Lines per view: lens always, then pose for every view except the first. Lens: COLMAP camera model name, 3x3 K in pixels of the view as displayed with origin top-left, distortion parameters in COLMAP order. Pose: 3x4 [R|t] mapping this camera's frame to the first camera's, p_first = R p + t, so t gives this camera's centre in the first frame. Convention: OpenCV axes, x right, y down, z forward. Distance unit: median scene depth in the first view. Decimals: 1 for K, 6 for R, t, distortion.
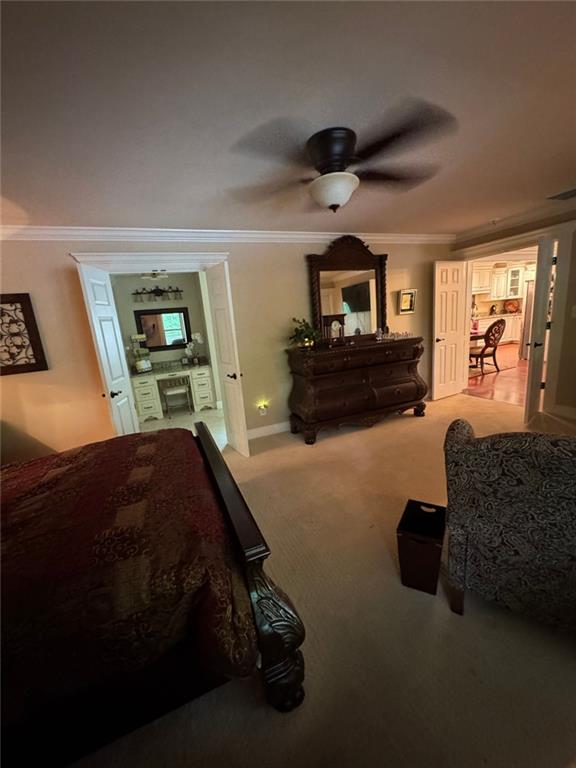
lens RADIAL K [[307.2, 0, 288.2], [0, 307.2, 385.7], [0, 0, 1]] dist [0.000722, 0.000044]
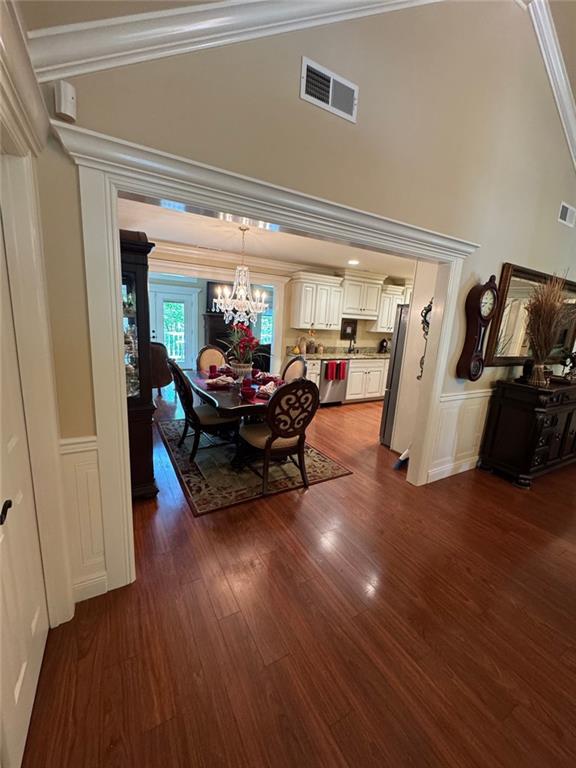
lens RADIAL K [[307.2, 0, 287.8], [0, 307.2, 383.6], [0, 0, 1]] dist [0.000722, 0.000044]
pose [[0.984210, 0.115711, 0.133949, 0.590308], [-0.112614, 0.993171, -0.030492, -0.186626], [-0.136562, 0.014926, 0.990519, 0.557793]]
